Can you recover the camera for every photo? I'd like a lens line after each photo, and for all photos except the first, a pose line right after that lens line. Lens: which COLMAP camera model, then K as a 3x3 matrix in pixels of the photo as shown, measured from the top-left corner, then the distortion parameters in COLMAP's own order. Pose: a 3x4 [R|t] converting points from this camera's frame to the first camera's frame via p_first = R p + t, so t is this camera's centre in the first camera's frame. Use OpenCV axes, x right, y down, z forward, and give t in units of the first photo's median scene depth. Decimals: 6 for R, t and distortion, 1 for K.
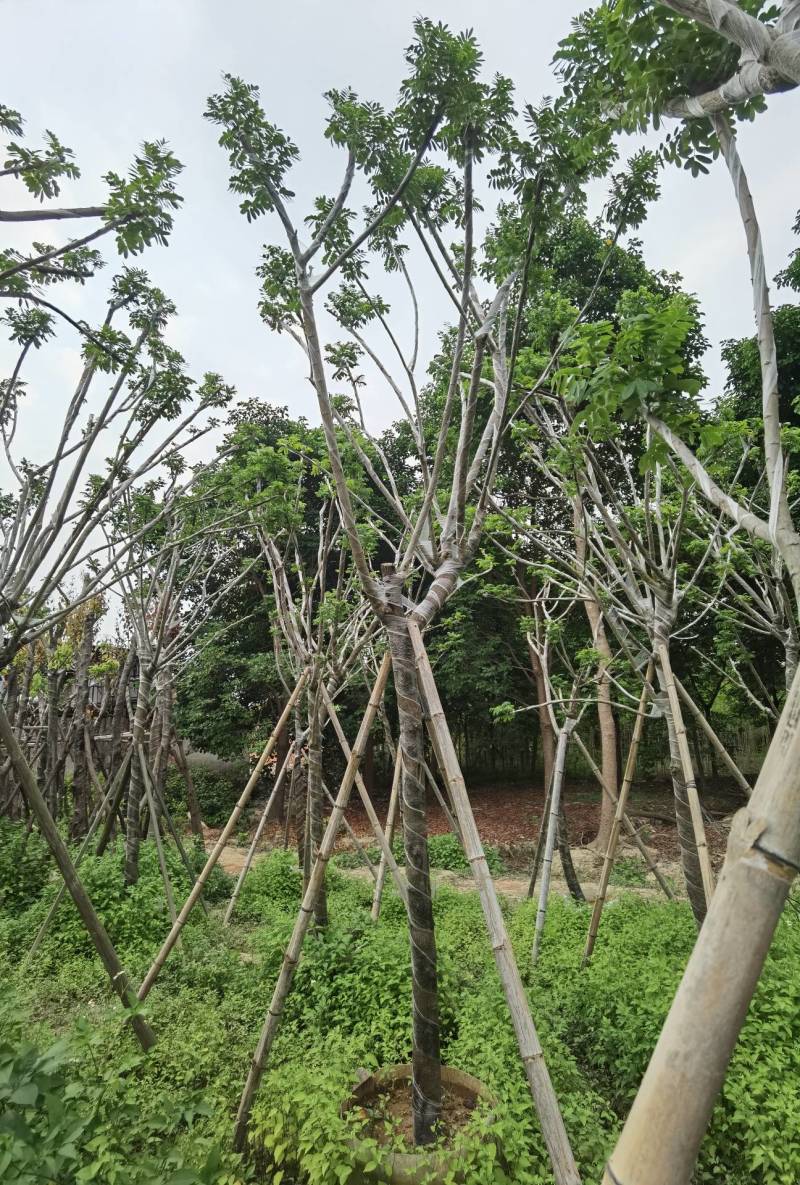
lens RADIAL K [[618.1, 0, 400.0], [0, 618.1, 592.5], [0, 0, 1]] dist [-0.055199, 0.017045]
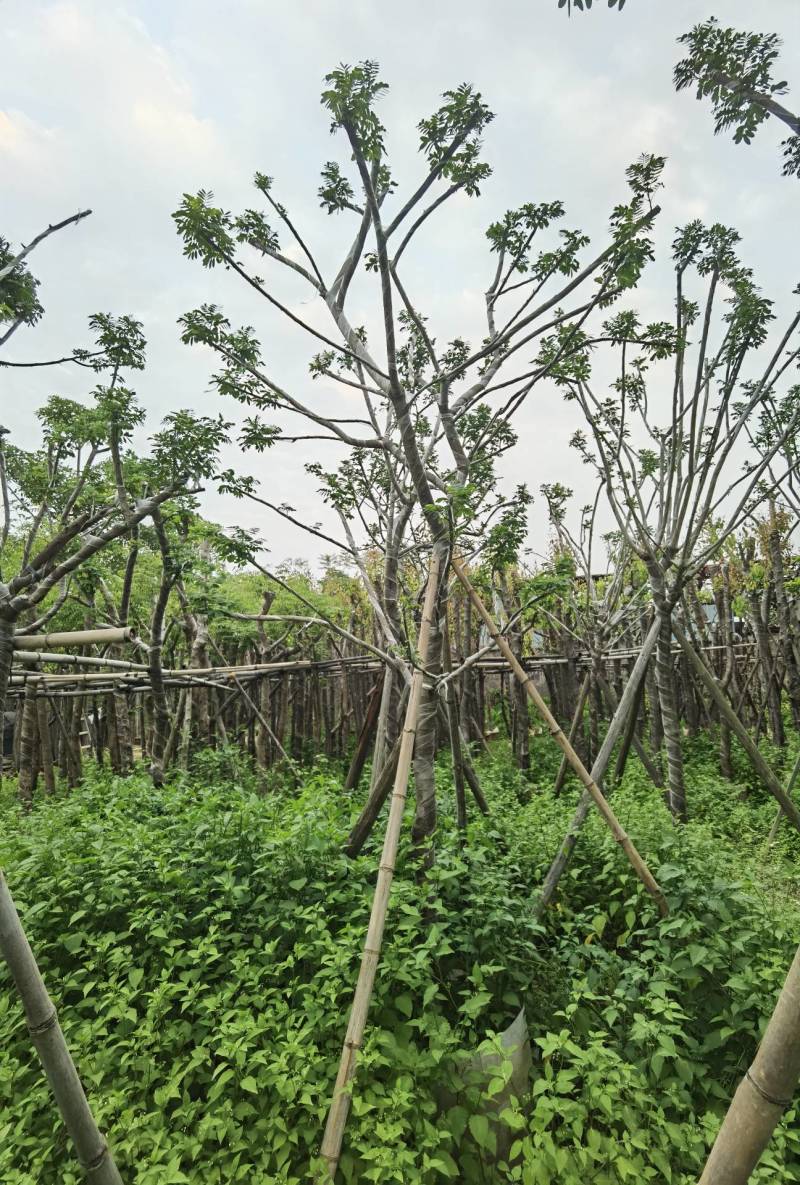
lens RADIAL K [[618.1, 0, 400.0], [0, 618.1, 592.5], [0, 0, 1]] dist [-0.055199, 0.017045]
pose [[0.467459, -0.120633, -0.875745, 0.179535], [0.237959, 0.971252, -0.006770, -0.019133], [0.851386, -0.205226, 0.482726, -0.082212]]
